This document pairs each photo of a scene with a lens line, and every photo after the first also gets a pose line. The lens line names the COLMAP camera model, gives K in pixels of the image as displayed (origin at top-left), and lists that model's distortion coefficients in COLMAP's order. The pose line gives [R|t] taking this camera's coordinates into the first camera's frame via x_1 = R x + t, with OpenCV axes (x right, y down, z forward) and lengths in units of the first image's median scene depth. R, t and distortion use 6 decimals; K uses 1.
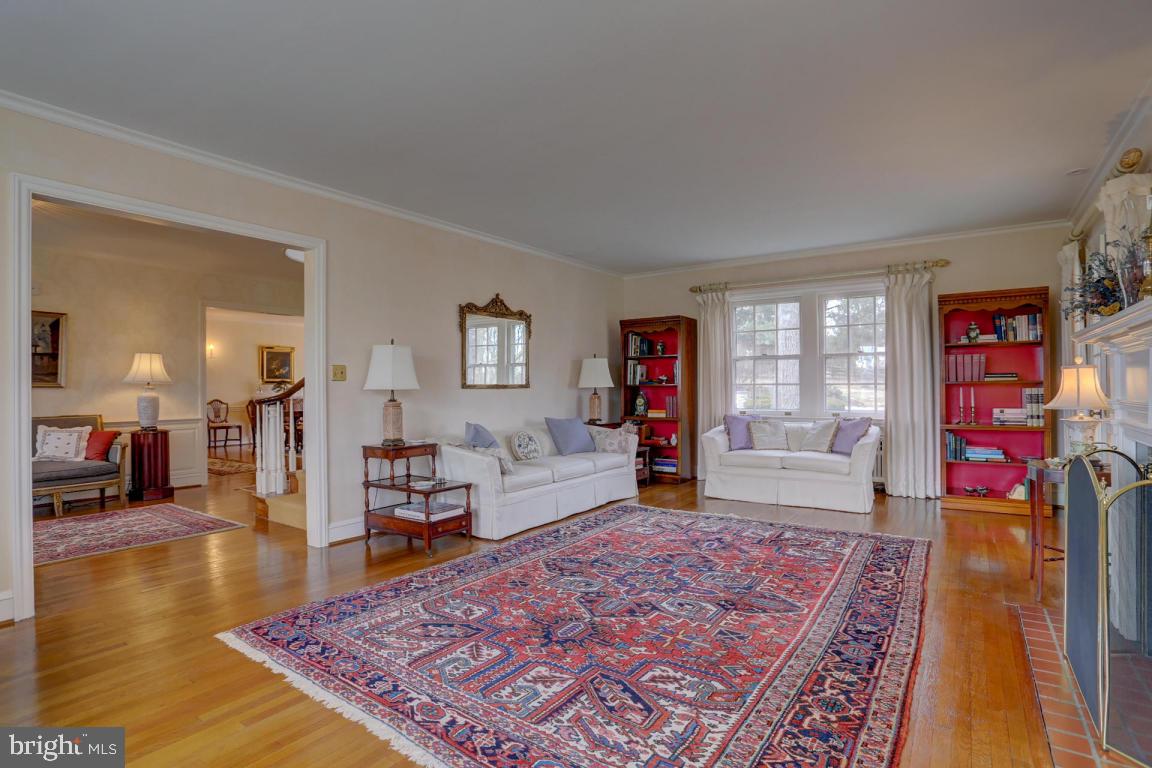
lens RADIAL K [[567.3, 0, 579.3], [0, 567.3, 375.3], [0, 0, 1]] dist [-0.073994, 0.028296]
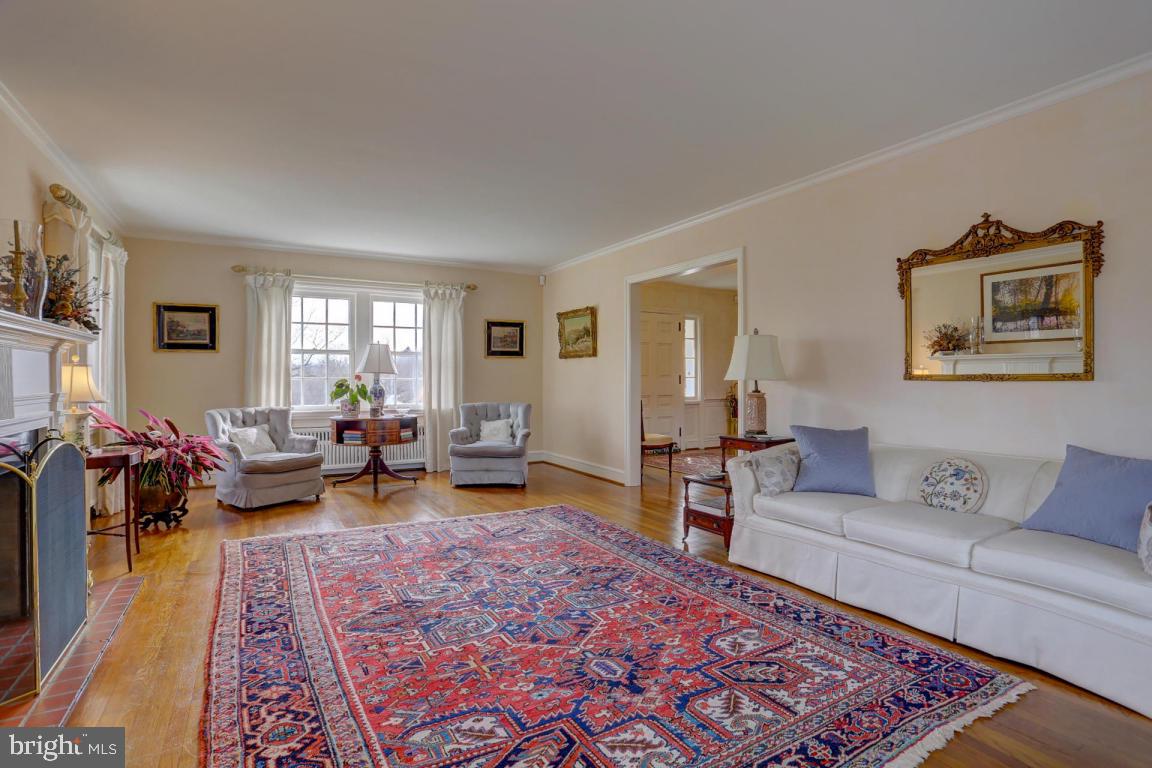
lens RADIAL K [[567.3, 0, 580.0], [0, 567.3, 379.1], [0, 0, 1]] dist [-0.073994, 0.028296]
pose [[-0.415120, 0.006741, -0.909742, 0.976634], [0.022828, 0.999735, -0.003009, 0.026472], [0.909480, -0.022017, -0.415164, 1.598471]]
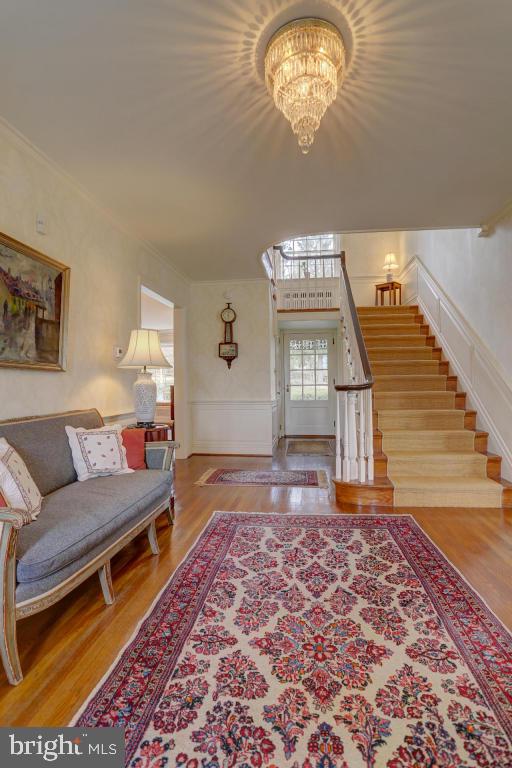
lens RADIAL K [[378.2, 0, 259.2], [0, 378.2, 382.9], [0, 0, 1]] dist [-0.073994, 0.028296]
pose [[0.888953, -0.001724, 0.457995, -1.757172], [-0.007629, 0.999798, 0.018571, 0.049910], [-0.457935, -0.020003, 0.888761, 0.843038]]
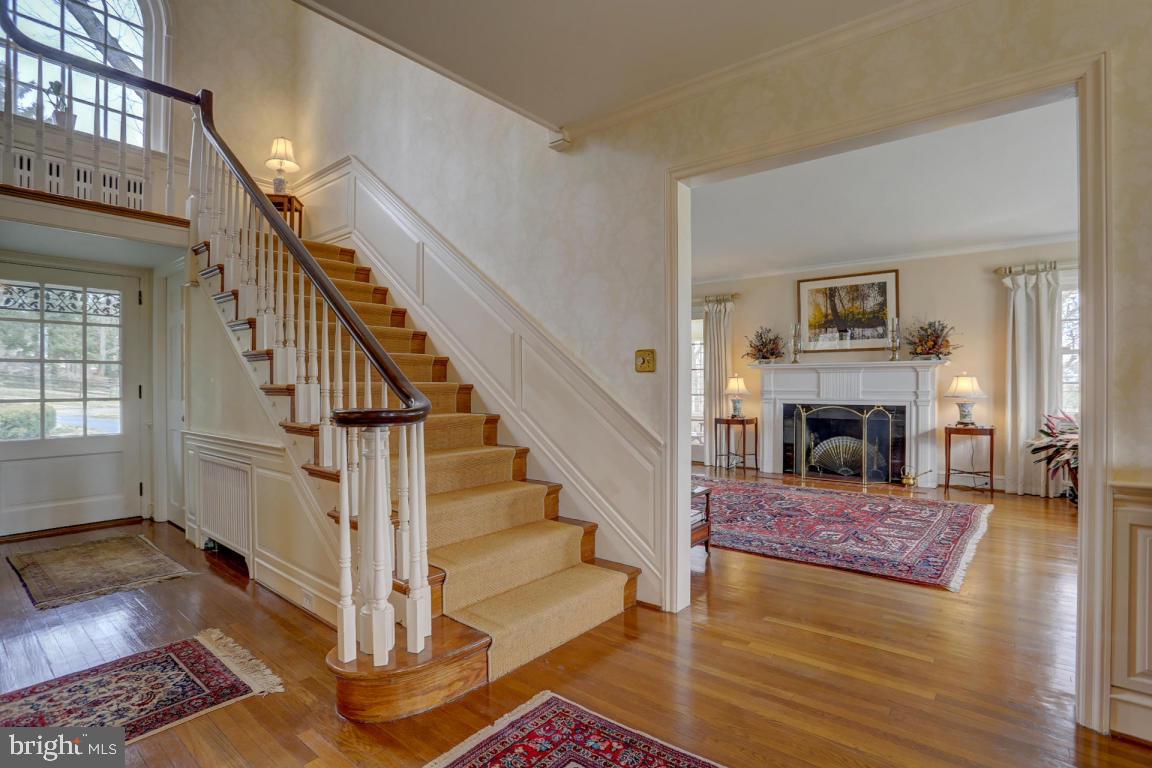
lens RADIAL K [[567.3, 0, 573.2], [0, 567.3, 384.9], [0, 0, 1]] dist [-0.073994, 0.028296]
pose [[0.082443, 0.007764, 0.996566, -1.619742], [-0.023371, 0.999710, -0.005855, 0.044671], [-0.996322, -0.022808, 0.082601, 1.468878]]
